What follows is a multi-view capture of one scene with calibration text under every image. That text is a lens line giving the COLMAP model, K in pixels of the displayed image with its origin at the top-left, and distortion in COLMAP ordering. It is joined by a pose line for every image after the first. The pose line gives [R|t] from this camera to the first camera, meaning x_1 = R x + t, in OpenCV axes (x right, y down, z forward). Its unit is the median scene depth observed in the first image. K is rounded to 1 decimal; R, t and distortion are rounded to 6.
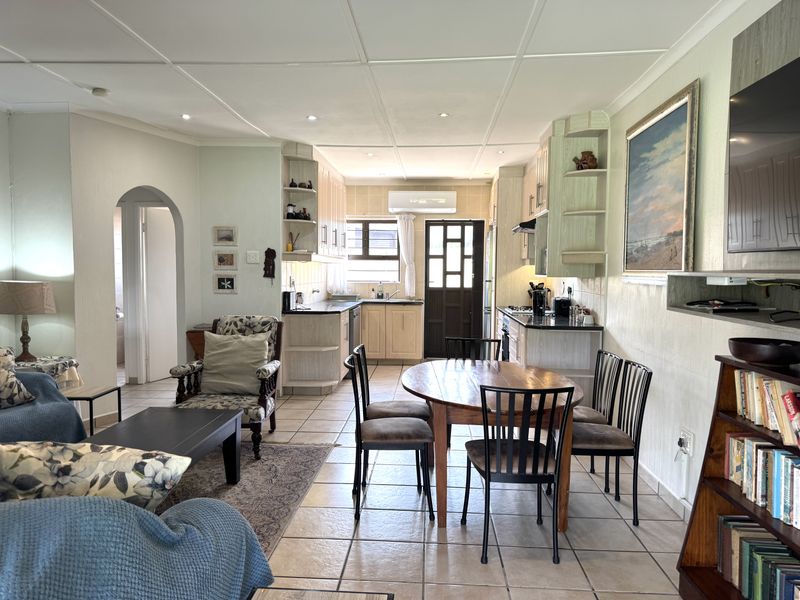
lens RADIAL K [[557.5, 0, 398.0], [0, 557.5, 305.5], [0, 0, 1]] dist [0.048461, -0.063756]
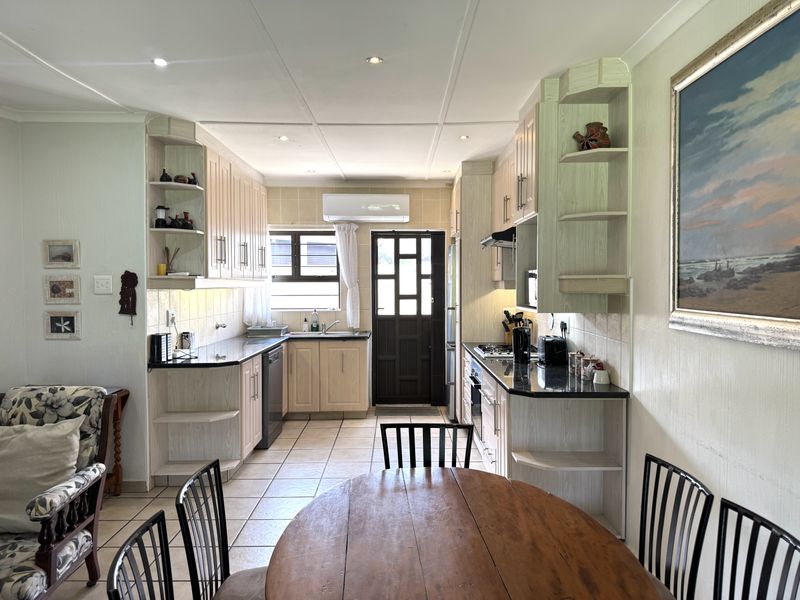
lens RADIAL K [[557.5, 0, 413.4], [0, 557.5, 301.5], [0, 0, 1]] dist [0.048461, -0.063756]
pose [[0.995775, -0.014308, 0.090708, 0.059776], [0.017173, 0.999376, -0.030881, -0.046583], [-0.090210, 0.032308, 0.995399, 0.353559]]
